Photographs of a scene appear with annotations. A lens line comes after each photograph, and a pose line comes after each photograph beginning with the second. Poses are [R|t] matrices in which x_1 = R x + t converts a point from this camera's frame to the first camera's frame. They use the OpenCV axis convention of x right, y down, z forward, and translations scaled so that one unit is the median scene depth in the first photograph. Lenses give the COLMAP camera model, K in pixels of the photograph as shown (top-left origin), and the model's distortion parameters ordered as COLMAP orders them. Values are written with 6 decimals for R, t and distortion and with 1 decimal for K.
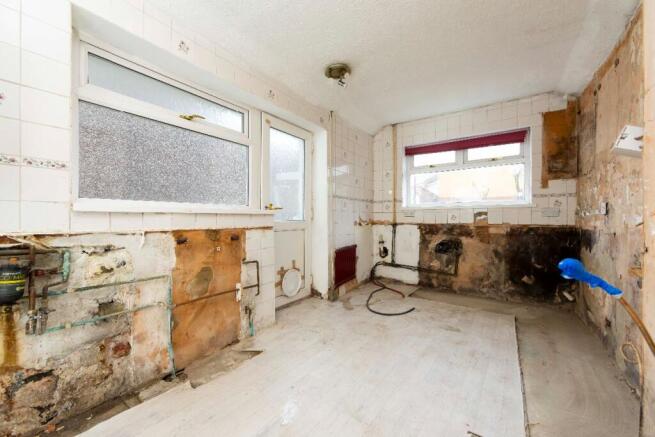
lens RADIAL K [[253.4, 0, 340.1], [0, 253.4, 218.3], [0, 0, 1]] dist [-0.001338, -0.000315]
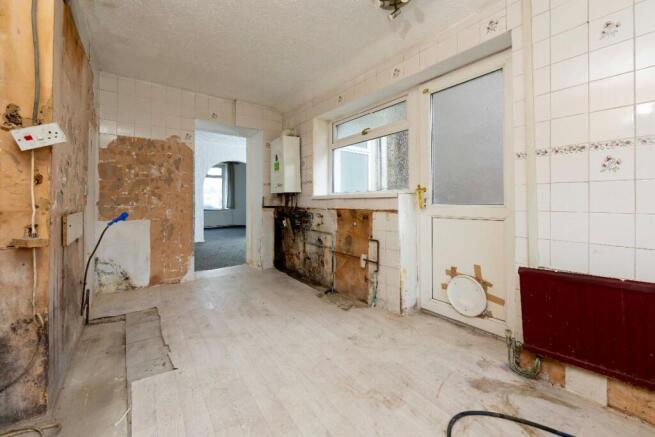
lens RADIAL K [[269.4, 0, 313.7], [0, 269.4, 200.4], [0, 0, 1]] dist [-0.000874, 0.000385]
pose [[-0.379197, -0.003415, -0.925310, 0.915464], [0.004893, 0.999972, -0.005695, 0.001408], [0.925303, -0.006687, -0.379169, 1.295552]]
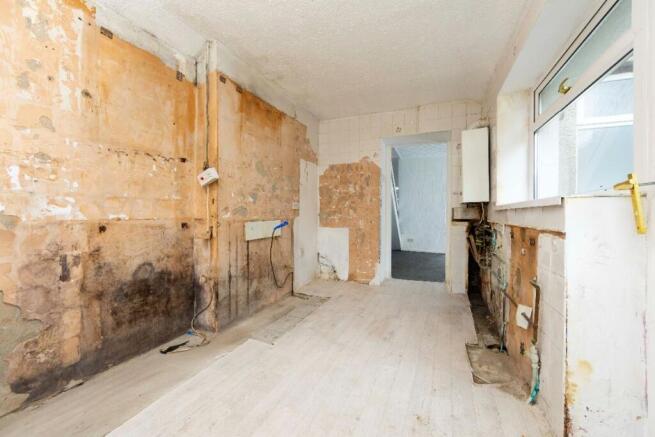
lens RADIAL K [[253.4, 0, 337.0], [0, 253.4, 216.1], [0, 0, 1]] dist [-0.001338, -0.000315]
pose [[-0.978400, 0.000546, -0.206720, 0.265843], [-0.000739, 0.999981, 0.006140, 0.001899], [0.206720, 0.006160, -0.978381, 1.611249]]
